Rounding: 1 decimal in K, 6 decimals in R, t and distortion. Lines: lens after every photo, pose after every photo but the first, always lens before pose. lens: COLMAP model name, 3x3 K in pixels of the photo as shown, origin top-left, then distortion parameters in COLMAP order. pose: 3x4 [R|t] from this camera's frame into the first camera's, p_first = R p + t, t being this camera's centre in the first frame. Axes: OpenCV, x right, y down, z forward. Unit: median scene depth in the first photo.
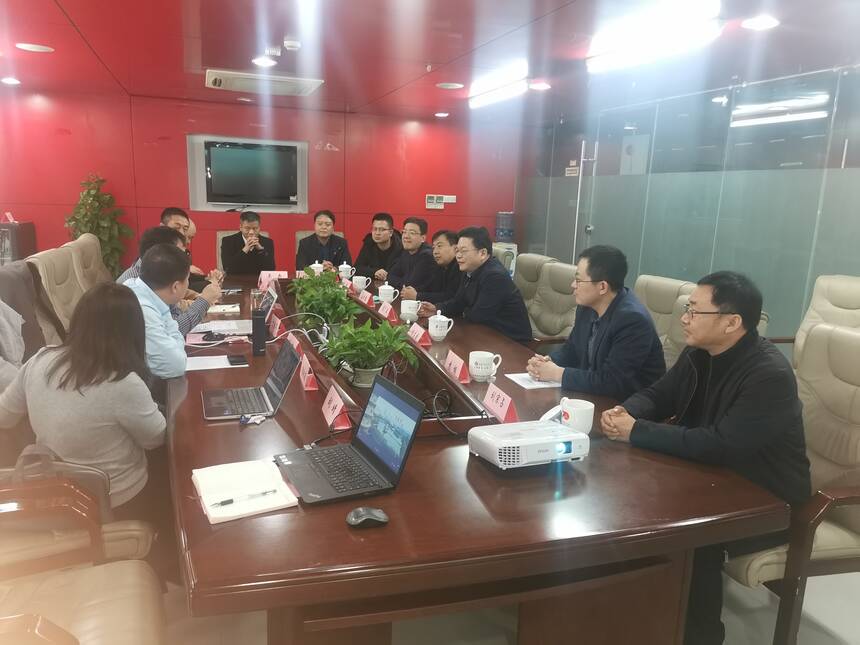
lens RADIAL K [[651.8, 0, 429.9], [0, 651.8, 308.4], [0, 0, 1]] dist [0.043346, -0.137408]
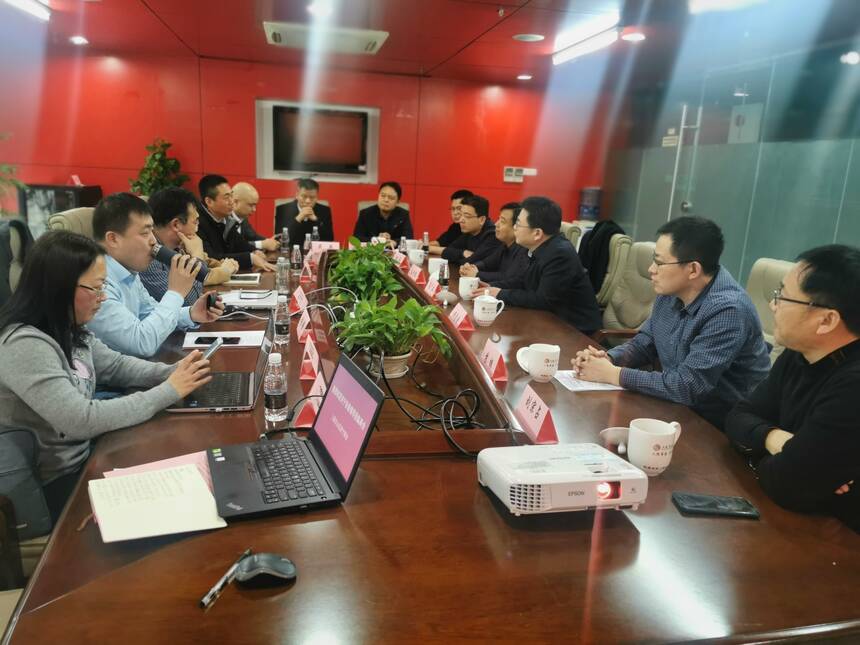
lens RADIAL K [[651.8, 0, 429.9], [0, 651.8, 308.4], [0, 0, 1]] dist [0.043346, -0.137408]
pose [[0.989648, 0.045524, -0.136103, 0.036718], [-0.041815, 0.998675, 0.029987, 0.003014], [0.137287, -0.023986, 0.990241, 0.104405]]
